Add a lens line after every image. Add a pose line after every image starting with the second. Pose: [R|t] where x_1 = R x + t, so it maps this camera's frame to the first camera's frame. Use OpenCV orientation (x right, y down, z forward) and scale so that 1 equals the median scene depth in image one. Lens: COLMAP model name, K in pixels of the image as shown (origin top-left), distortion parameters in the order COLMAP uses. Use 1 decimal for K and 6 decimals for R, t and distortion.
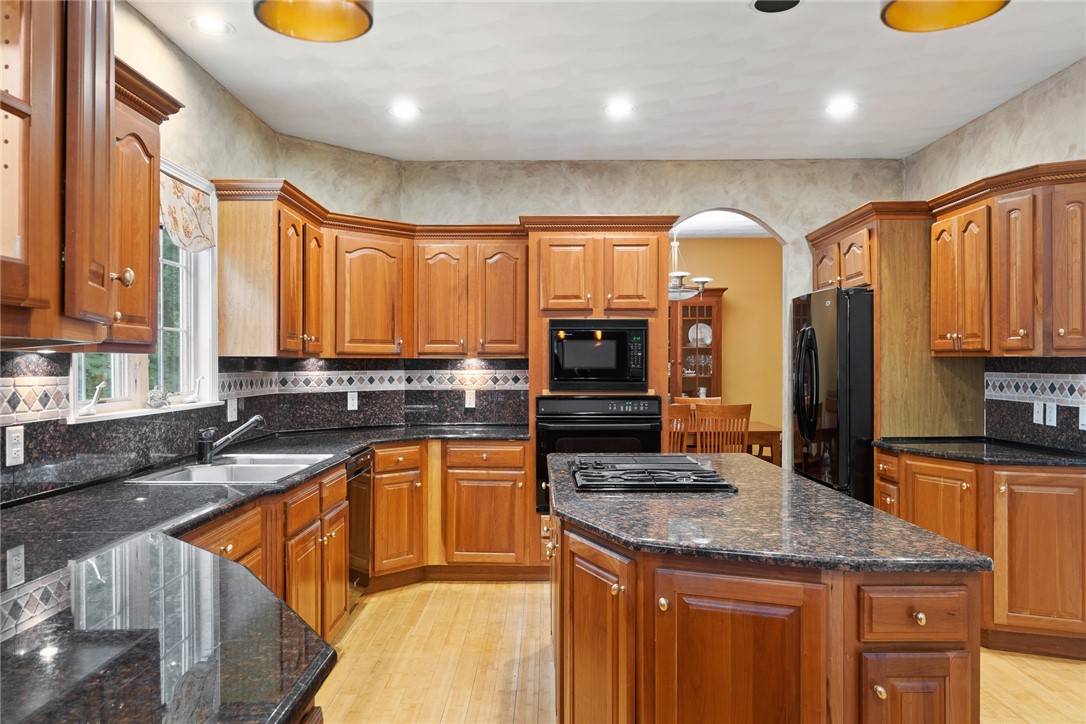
lens RADIAL K [[770.9, 0, 544.7], [0, 770.9, 366.1], [0, 0, 1]] dist [-0.011354, 0.000874]
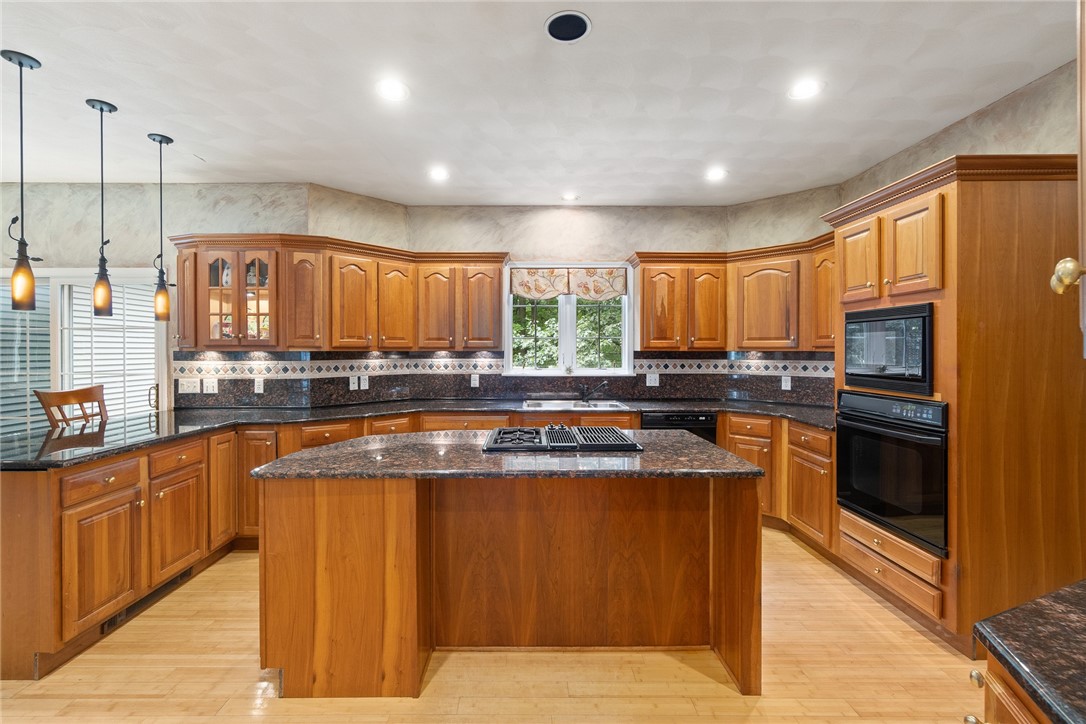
lens RADIAL K [[479.0, 0, 545.7], [0, 479.0, 352.7], [0, 0, 1]] dist [-0.003020, 0.000503]
pose [[0.037171, 0.006222, -0.999290, 0.604819], [-0.005388, 0.999967, 0.006026, -0.010724], [0.999294, 0.005161, 0.037203, 0.595013]]
